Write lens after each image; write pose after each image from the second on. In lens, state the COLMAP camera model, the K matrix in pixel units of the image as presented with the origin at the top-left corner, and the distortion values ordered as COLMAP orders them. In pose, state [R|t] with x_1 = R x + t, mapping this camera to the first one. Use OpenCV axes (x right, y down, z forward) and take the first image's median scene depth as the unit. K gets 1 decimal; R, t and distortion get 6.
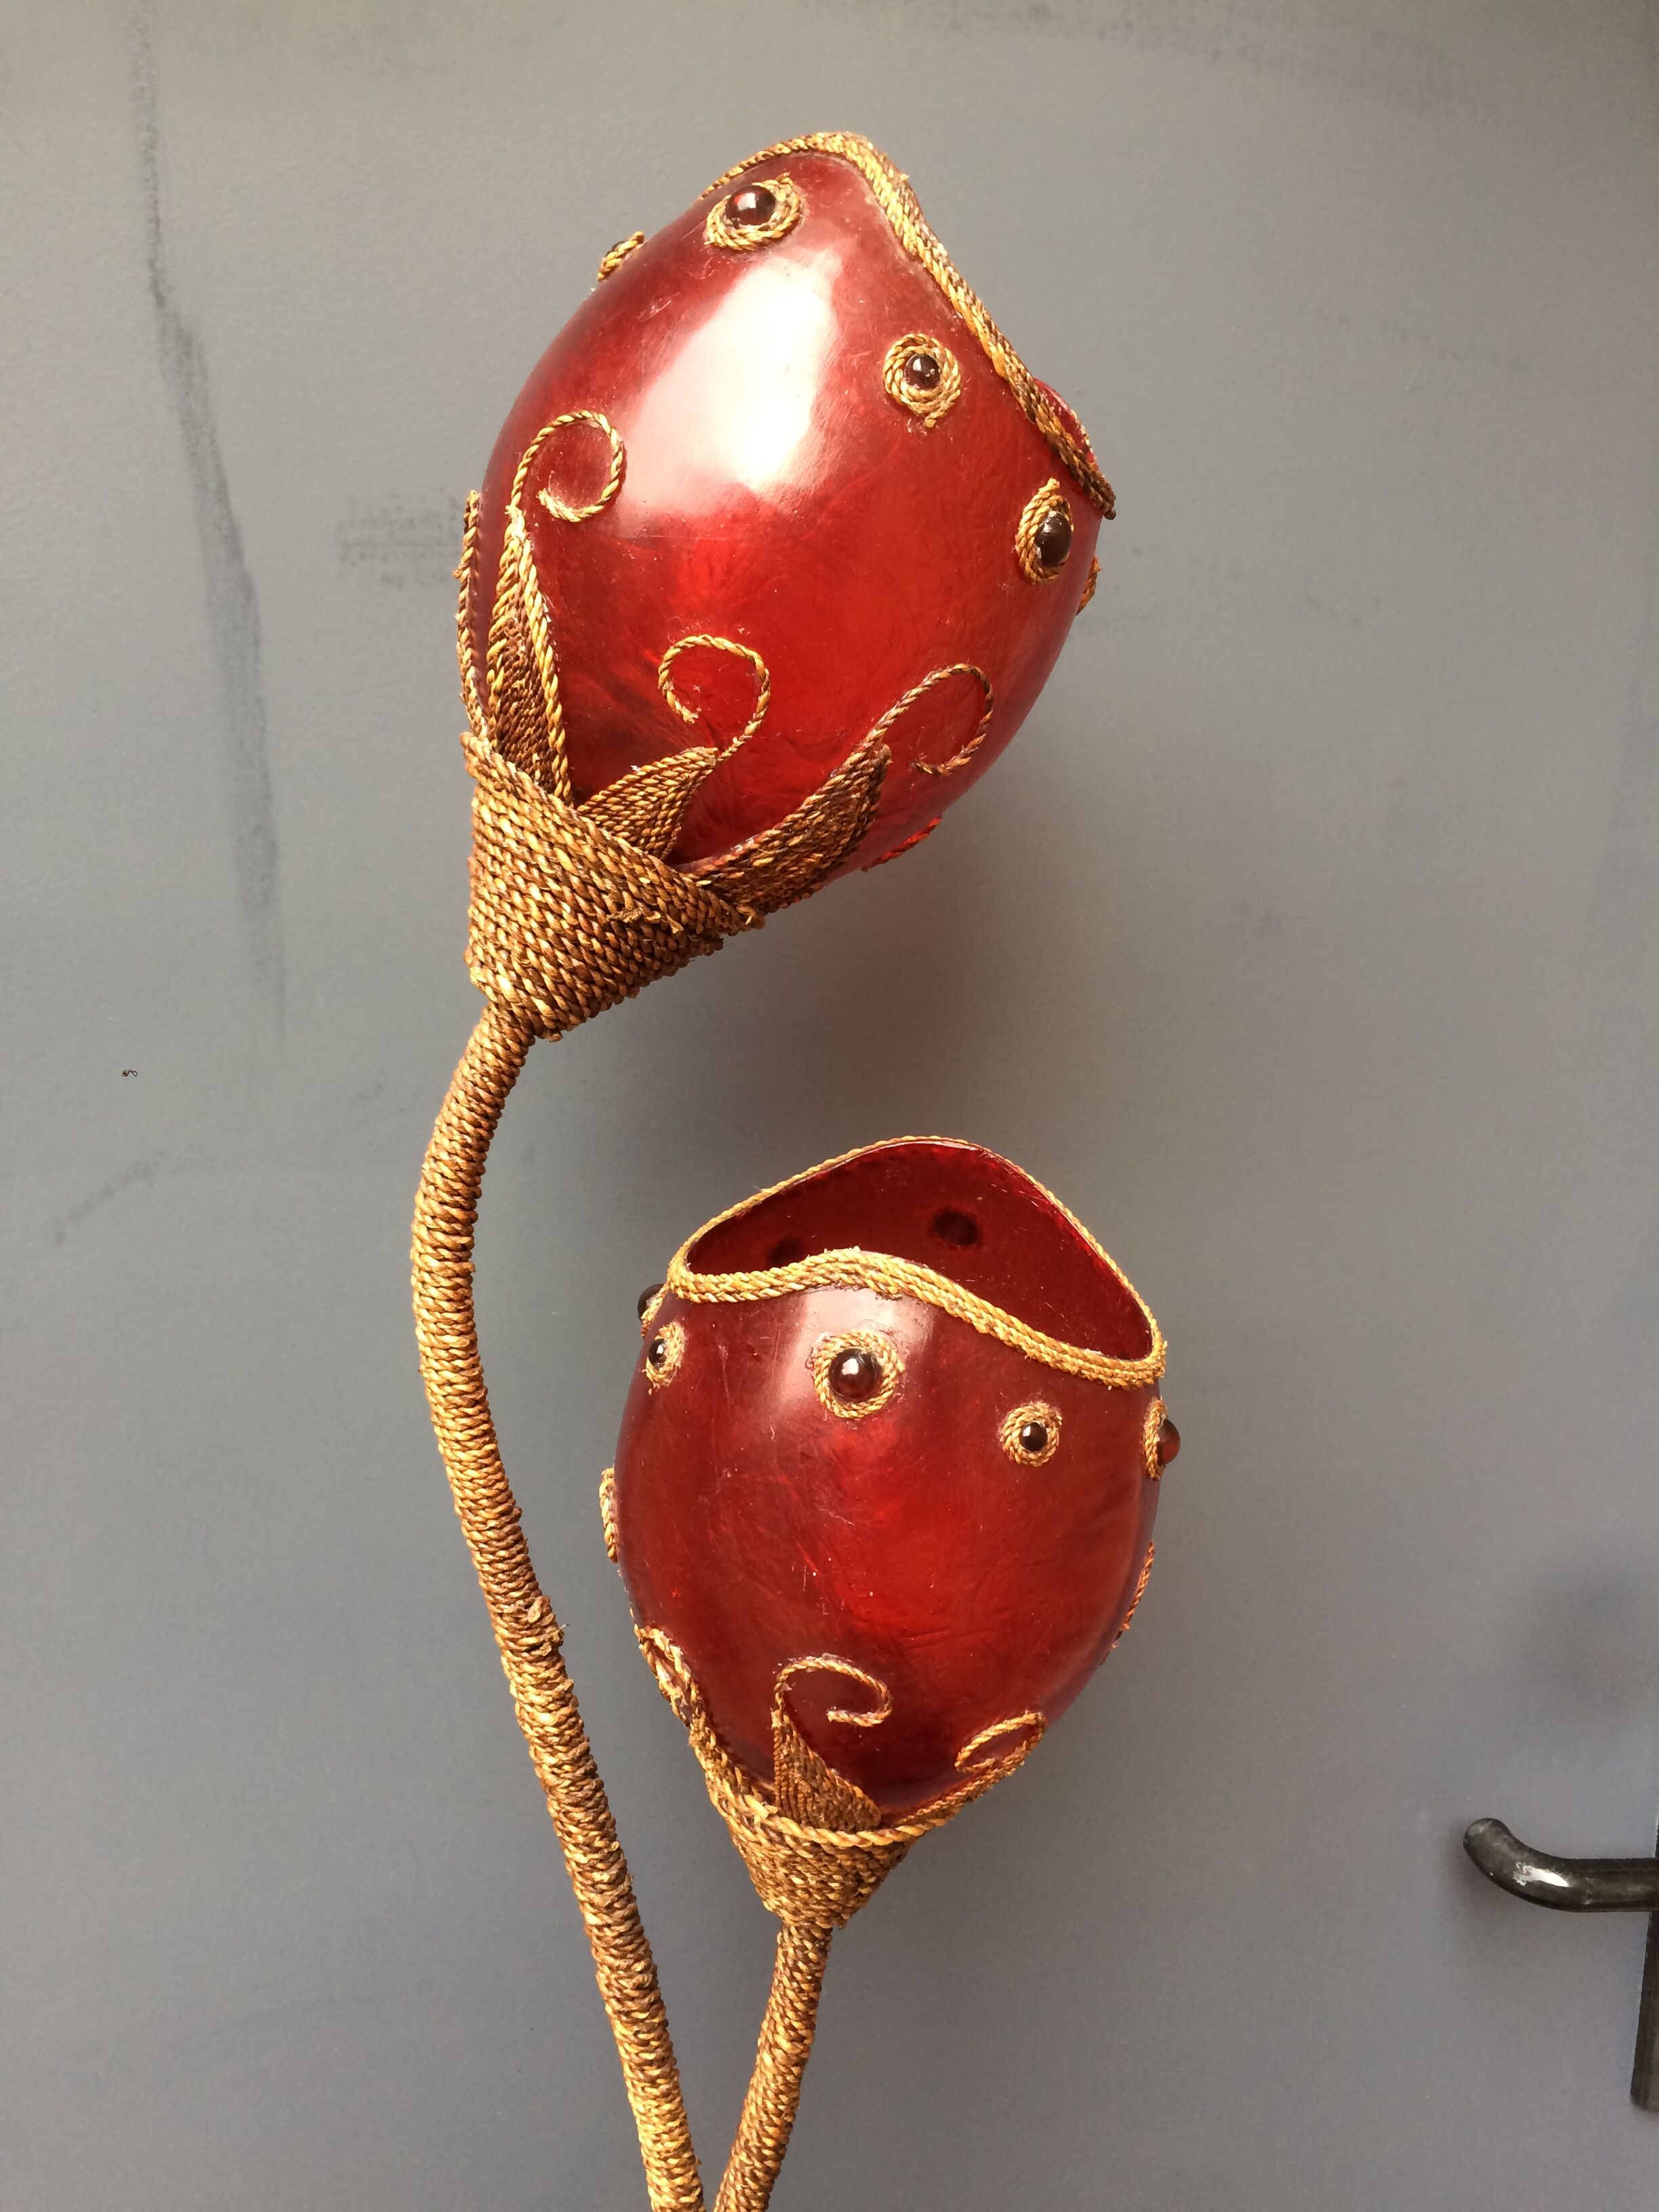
lens RADIAL K [[1902.0, 0, 842.7], [0, 1902.0, 1113.8], [0, 0, 1]] dist [0.072006, -0.110121]
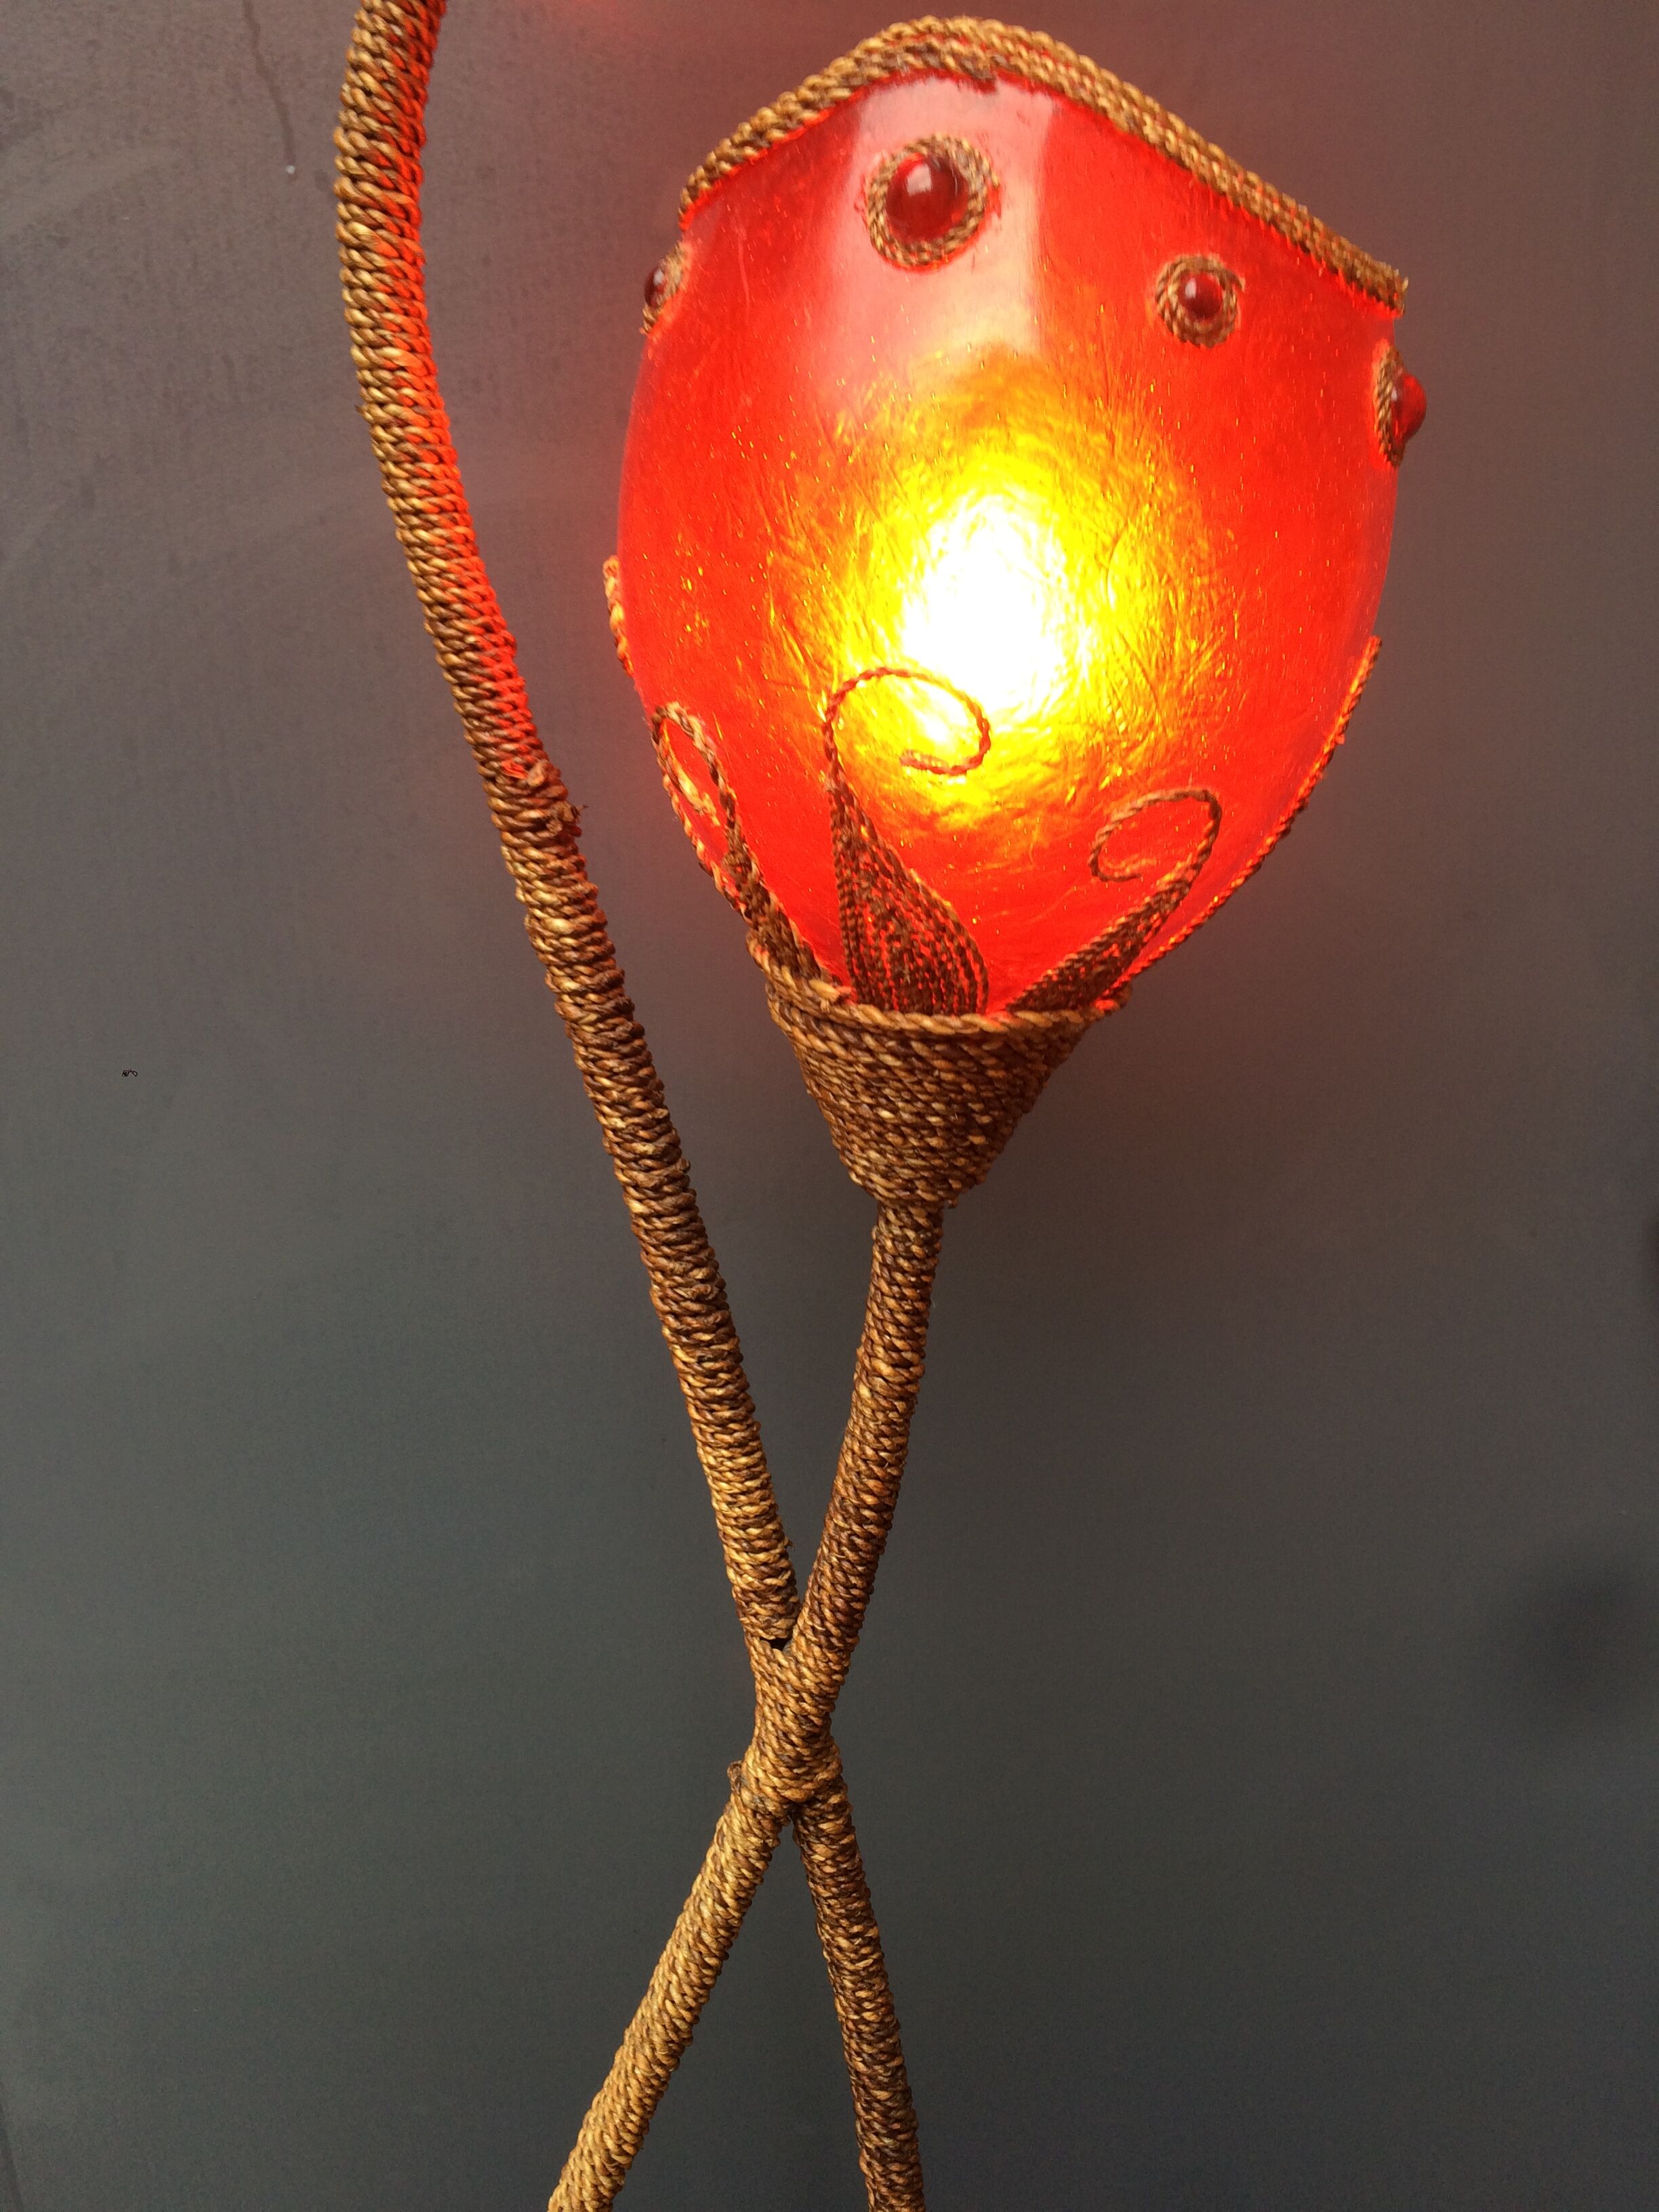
lens RADIAL K [[1902.0, 0, 815.8], [0, 1902.0, 1124.7], [0, 0, 1]] dist [0.072006, -0.110121]
pose [[0.992328, -0.006249, -0.123477, 0.039375], [0.018319, 0.995129, 0.096865, 0.316897], [0.122270, -0.098384, 0.987609, 0.246022]]
